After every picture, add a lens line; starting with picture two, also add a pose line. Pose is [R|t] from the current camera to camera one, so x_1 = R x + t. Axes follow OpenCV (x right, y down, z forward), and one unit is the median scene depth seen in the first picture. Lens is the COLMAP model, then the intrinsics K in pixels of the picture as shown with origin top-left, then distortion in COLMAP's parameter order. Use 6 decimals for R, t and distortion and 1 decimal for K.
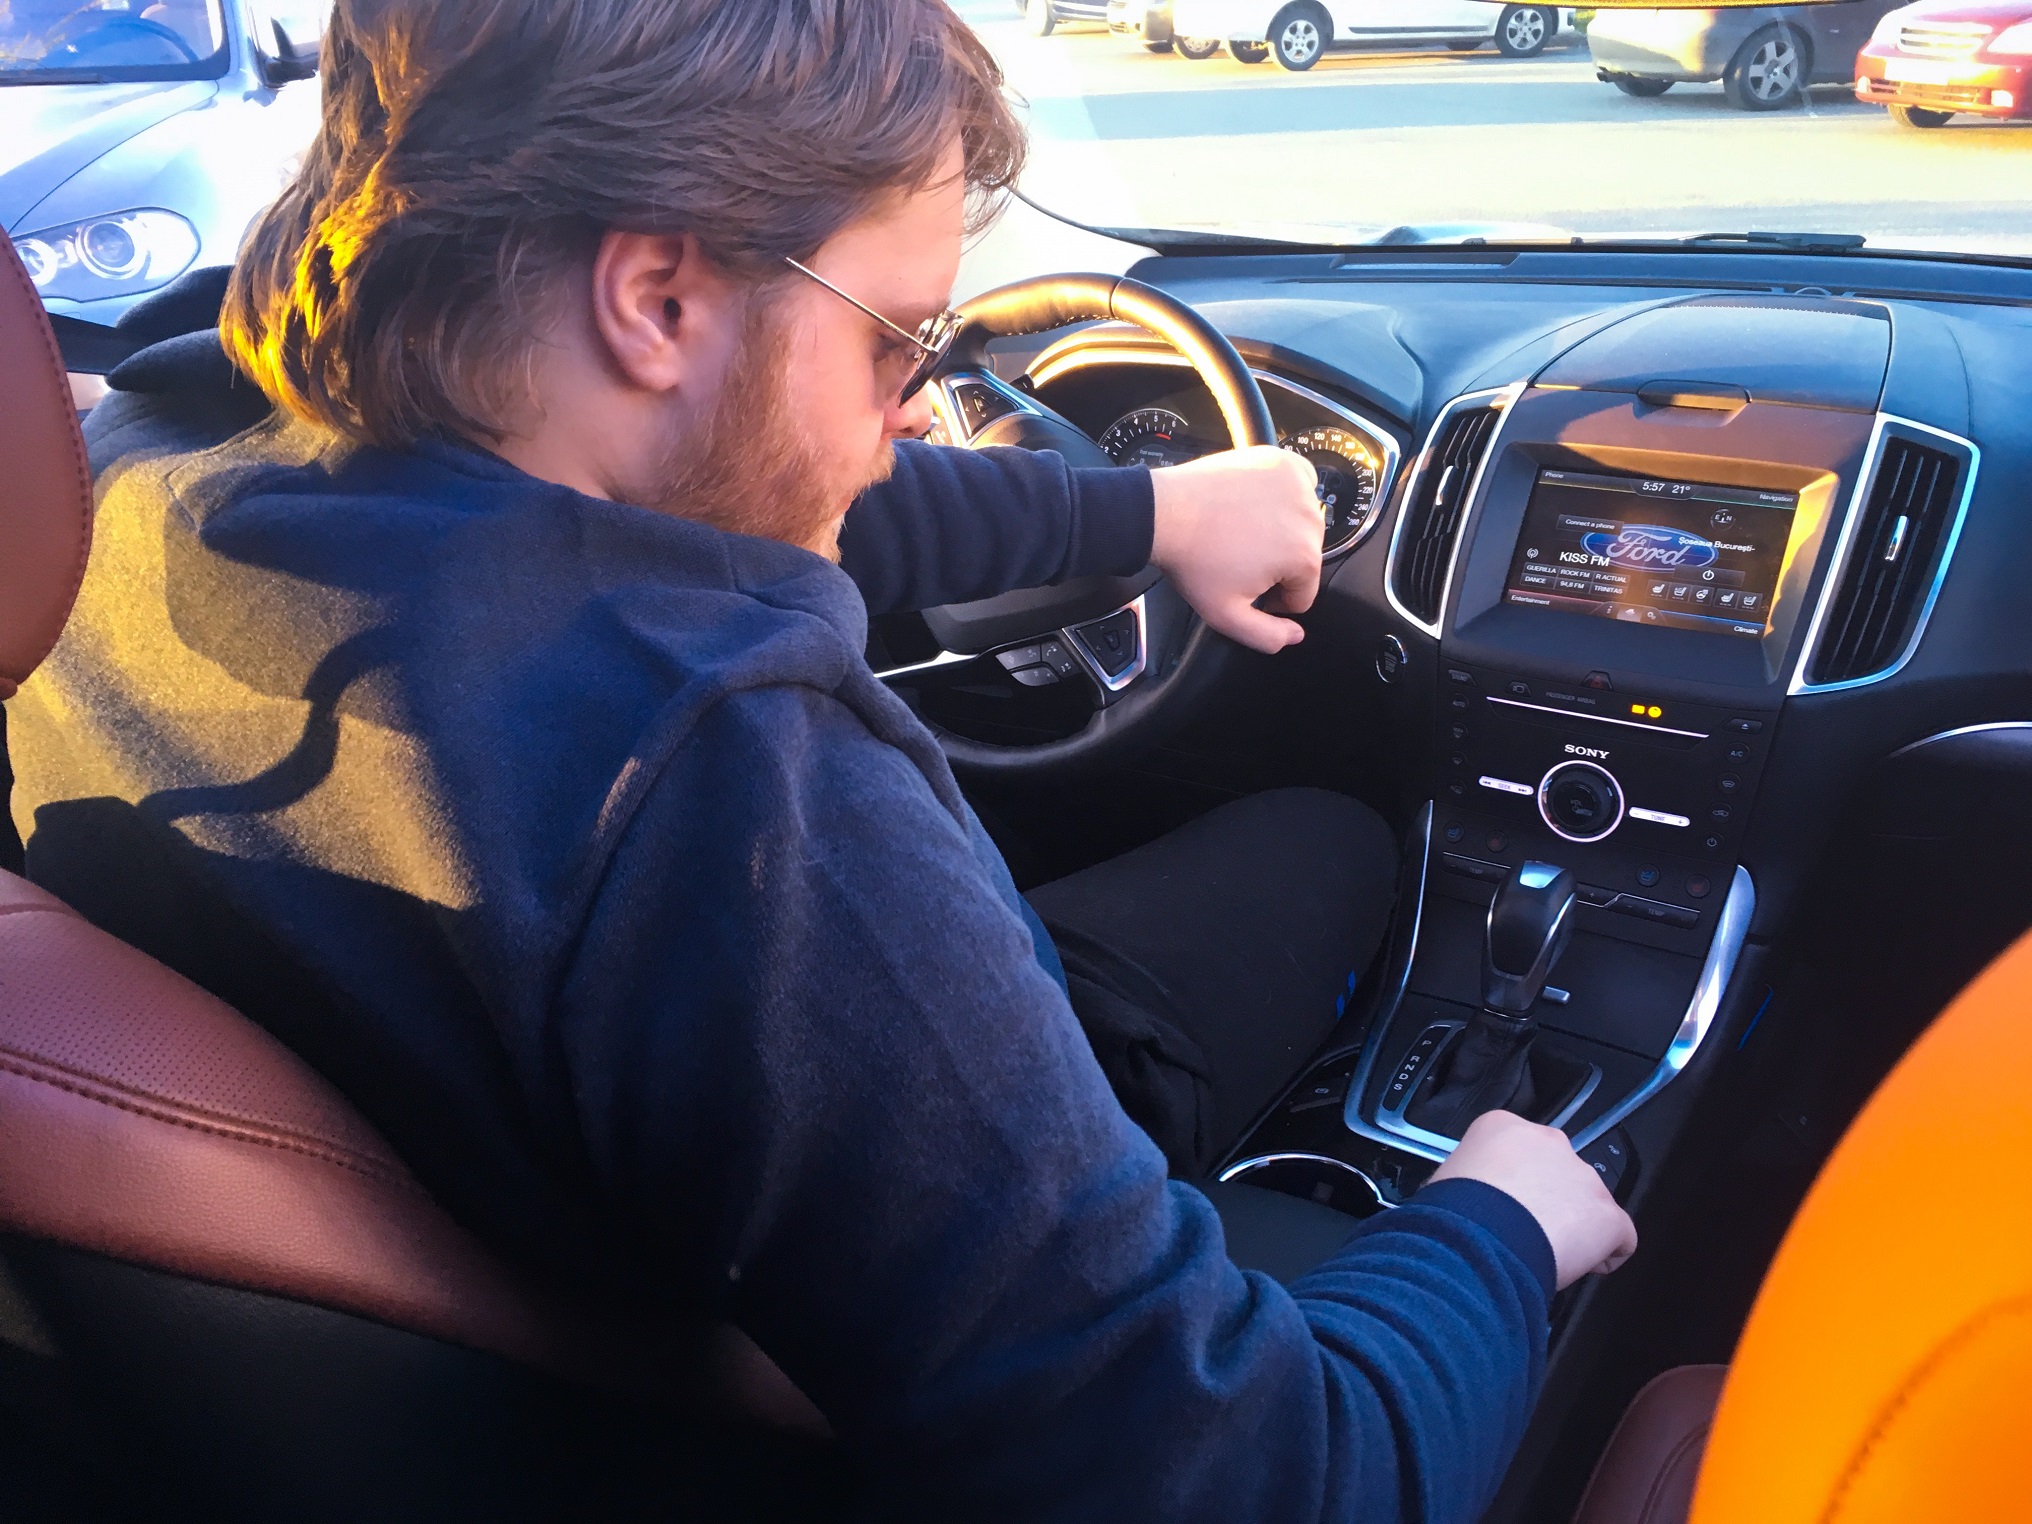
lens RADIAL K [[1708.1, 0, 1016.0], [0, 1708.1, 762.0], [0, 0, 1]] dist [0.037370, -0.003714]
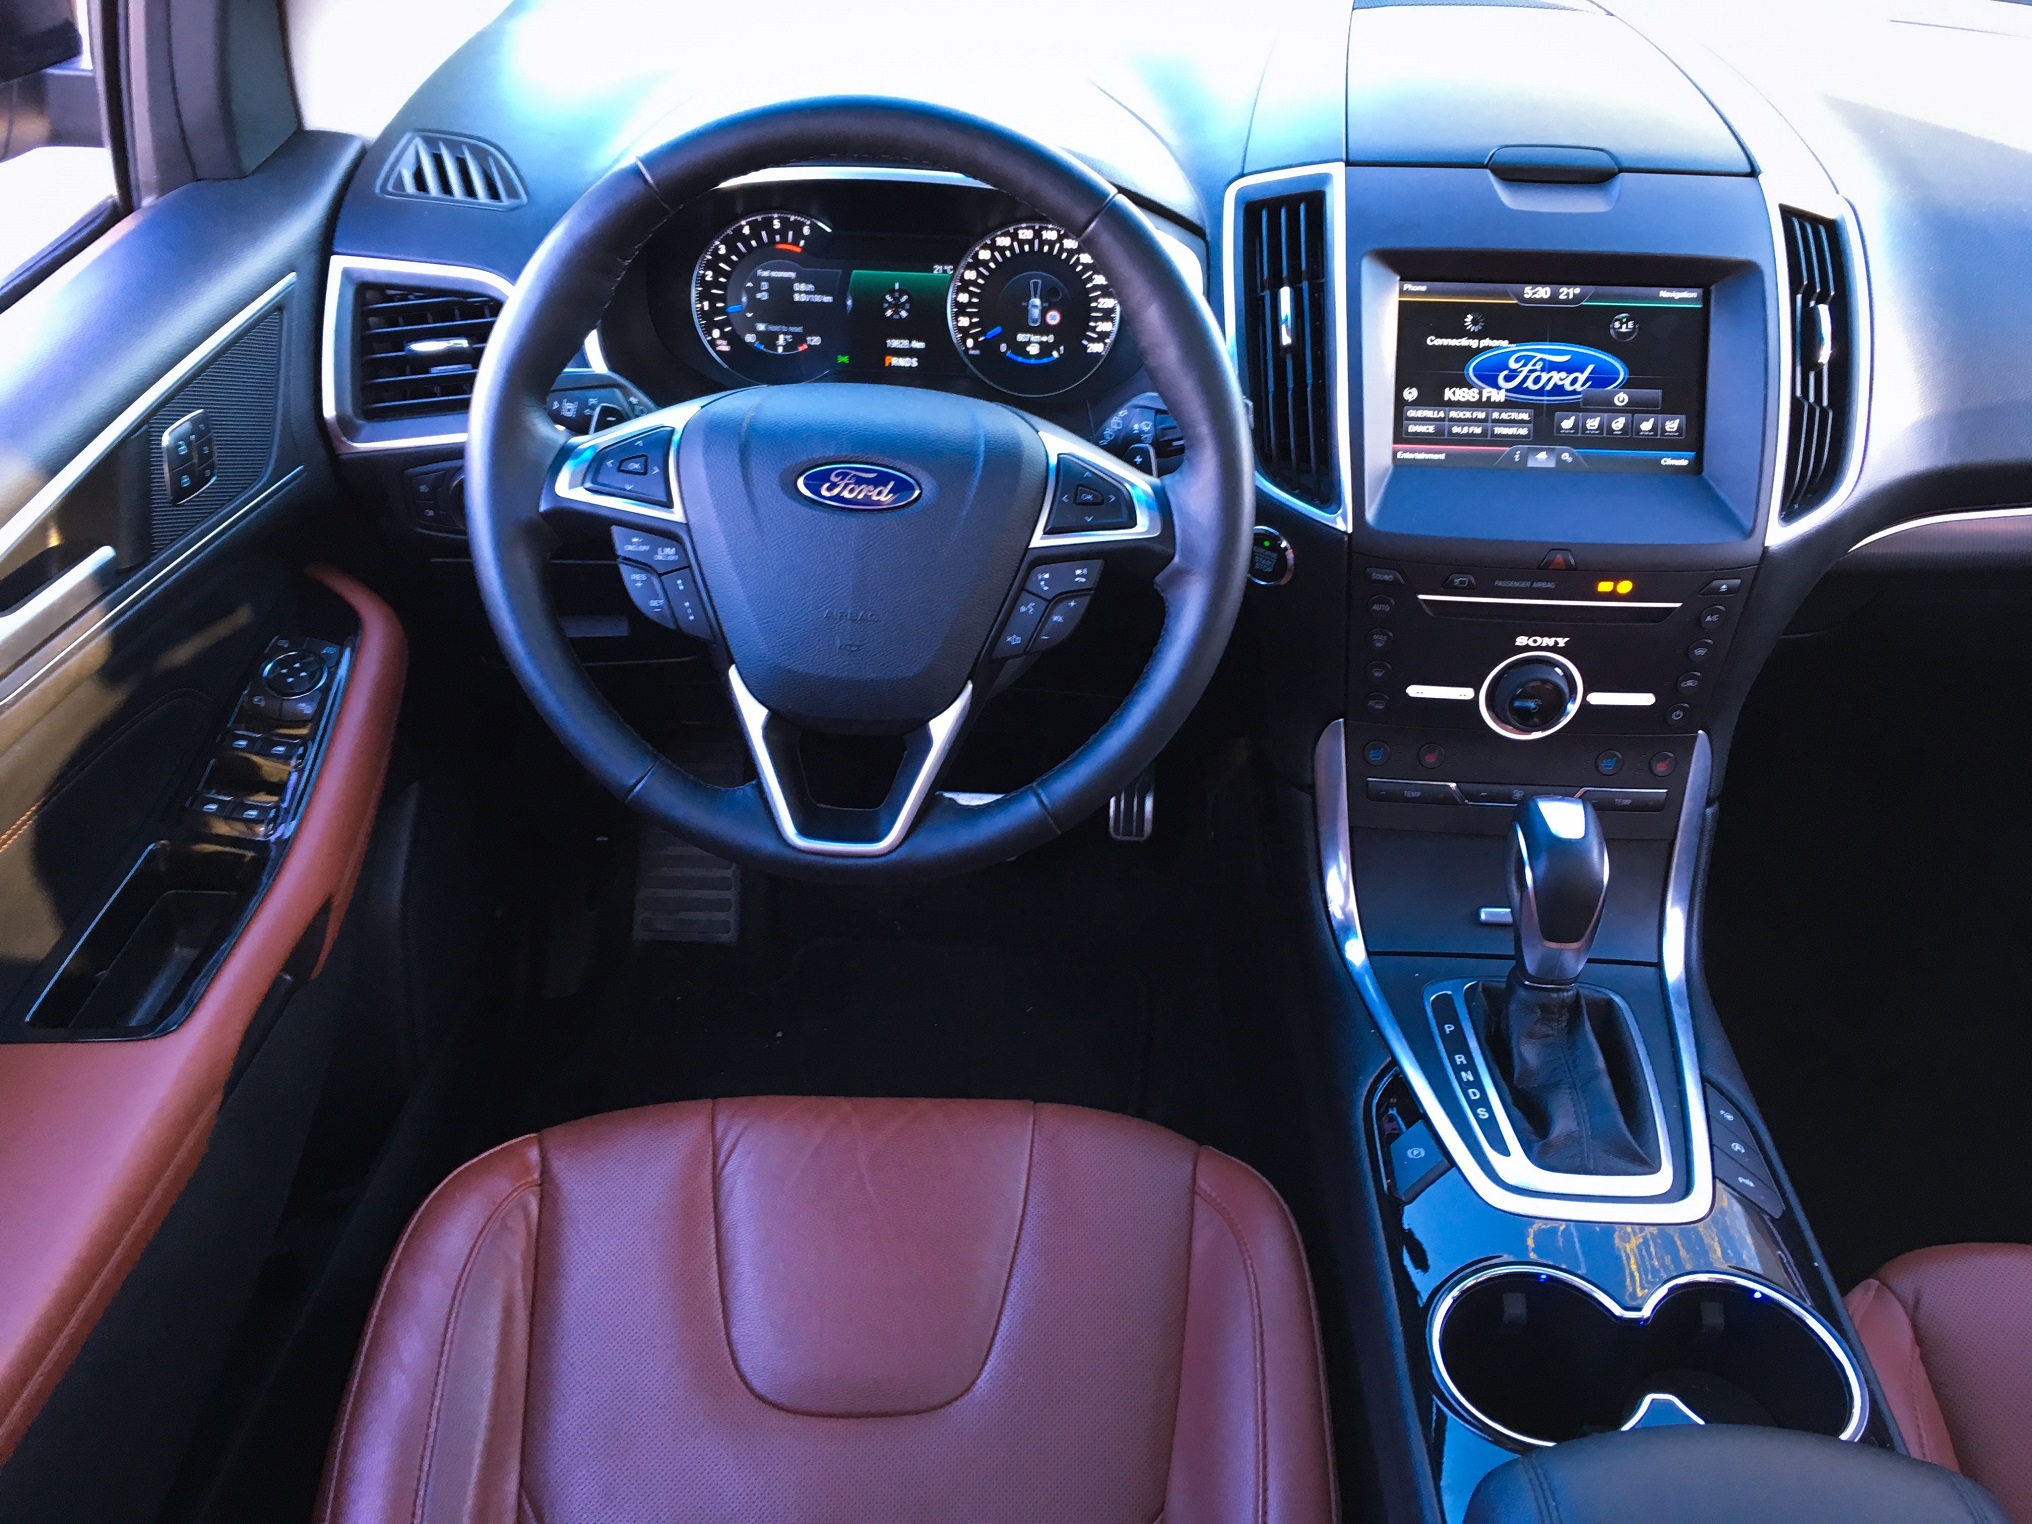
lens RADIAL K [[1708.1, 0, 1016.0], [0, 1708.1, 762.0], [0, 0, 1]] dist [0.037370, -0.003714]
pose [[0.855986, -0.280394, 0.434358, -0.260898], [0.164195, 0.944096, 0.285870, -0.226043], [-0.490232, -0.173382, 0.854173, 0.389180]]
